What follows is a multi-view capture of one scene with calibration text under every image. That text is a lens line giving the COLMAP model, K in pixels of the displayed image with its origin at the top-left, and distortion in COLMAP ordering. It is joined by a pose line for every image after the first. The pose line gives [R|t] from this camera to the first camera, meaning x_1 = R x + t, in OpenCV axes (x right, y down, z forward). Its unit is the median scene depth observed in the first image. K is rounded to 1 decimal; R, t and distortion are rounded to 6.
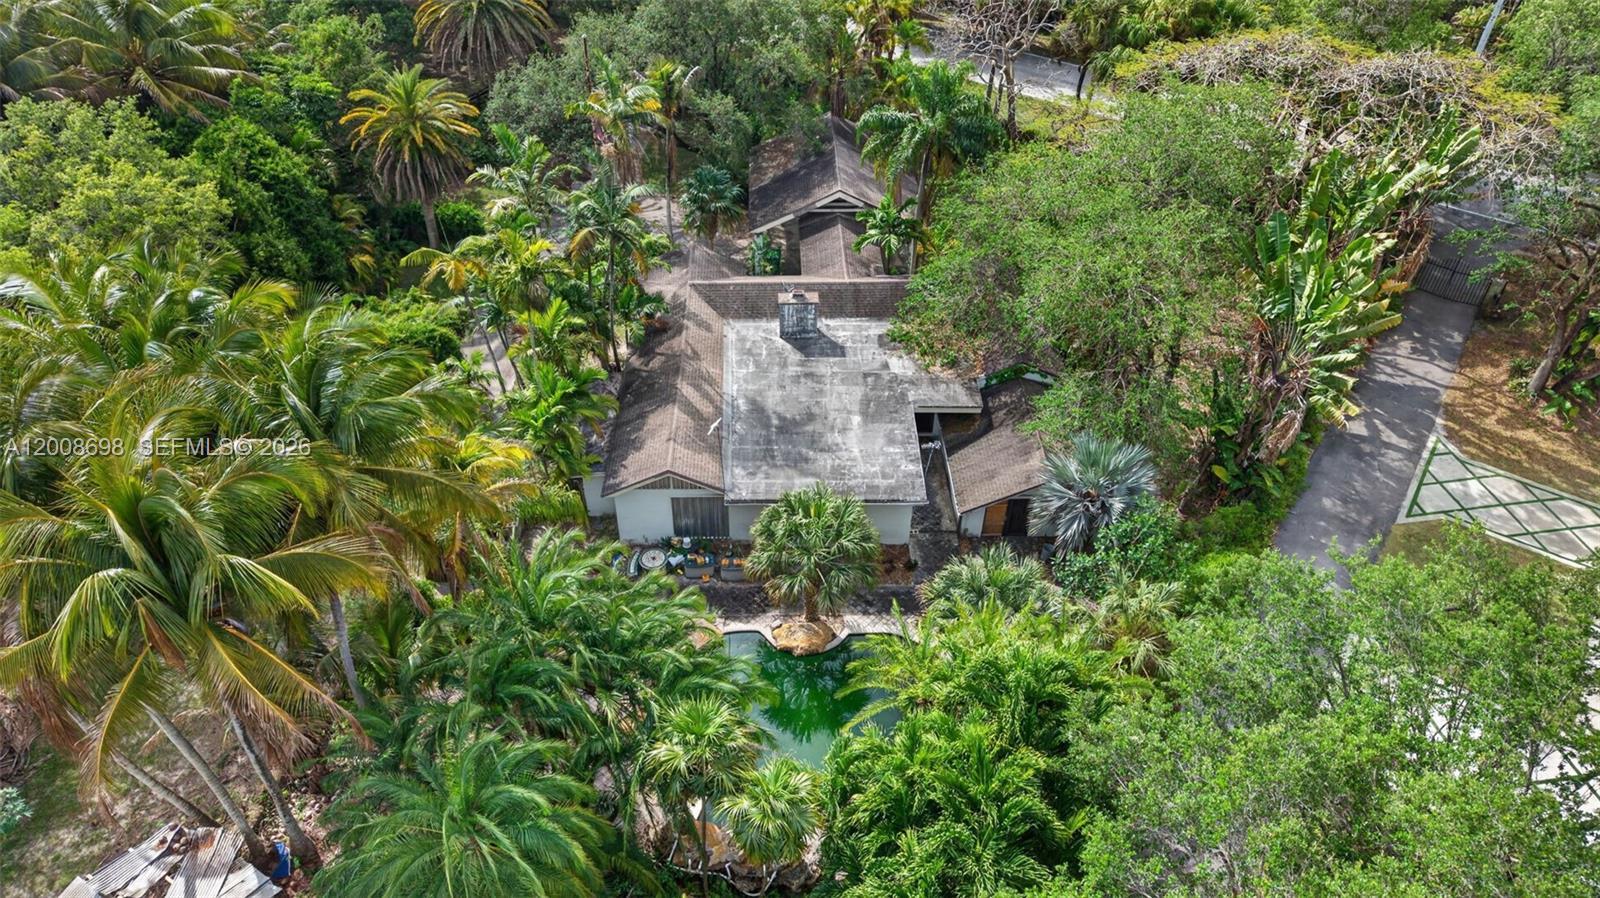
lens RADIAL K [[949.4, 0, 794.6], [0, 949.4, 425.1], [0, 0, 1]] dist [0.042391, -0.038042]
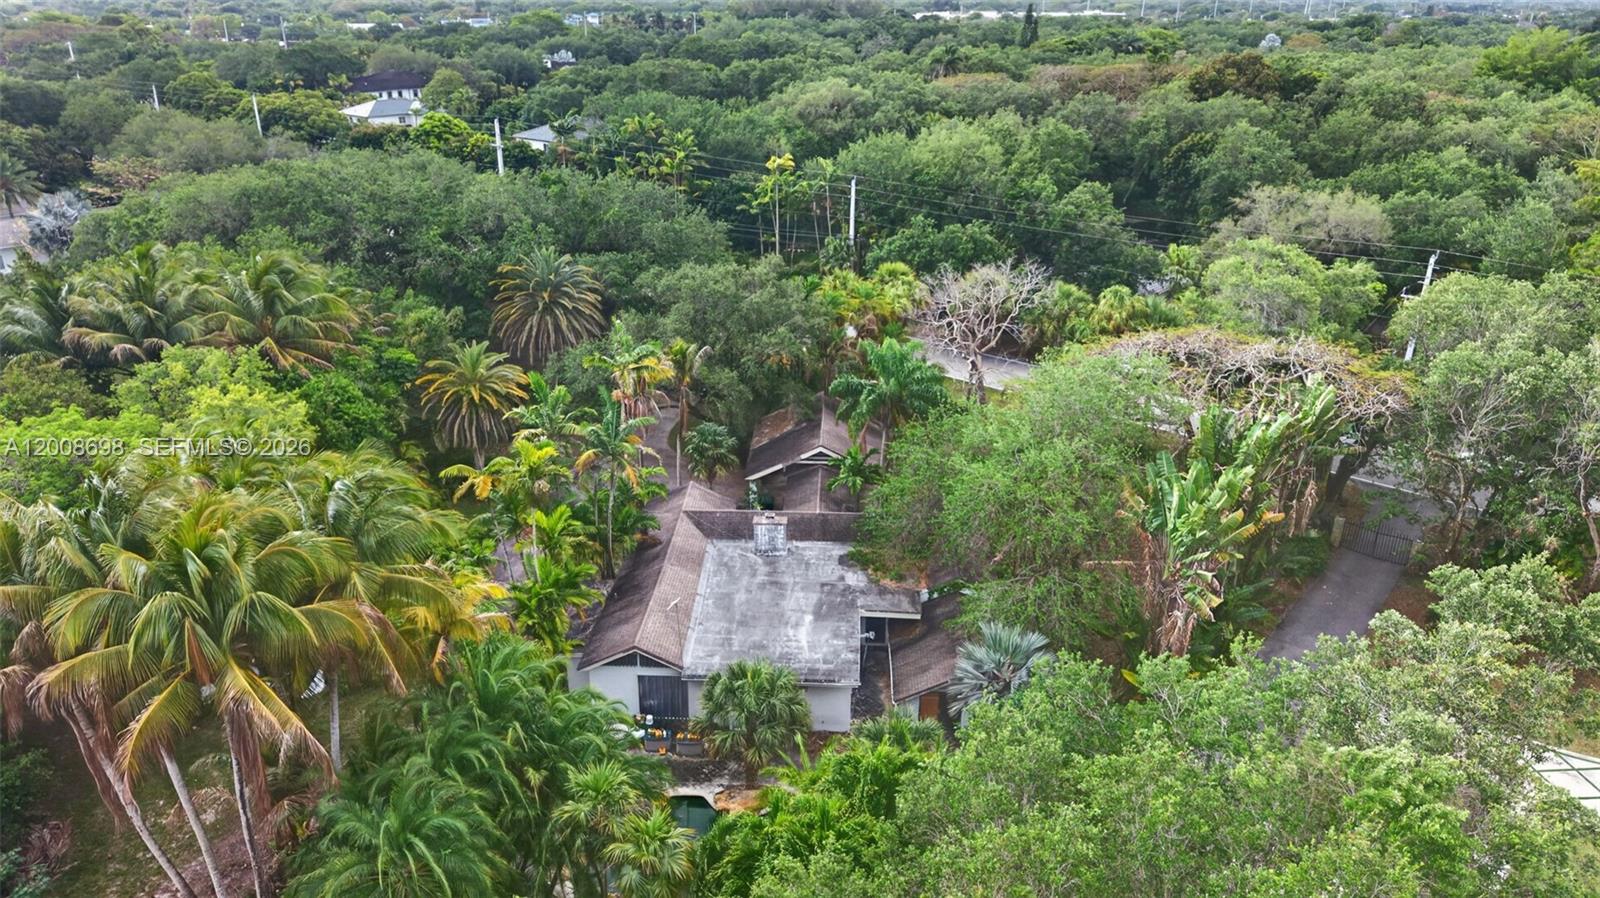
lens RADIAL K [[949.4, 0, 794.6], [0, 949.4, 425.1], [0, 0, 1]] dist [0.042391, -0.038042]
pose [[0.998016, 0.019117, -0.059995, 0.101303], [-0.037200, 0.947755, -0.316823, 0.123965], [0.050804, 0.318426, 0.946585, -0.141659]]
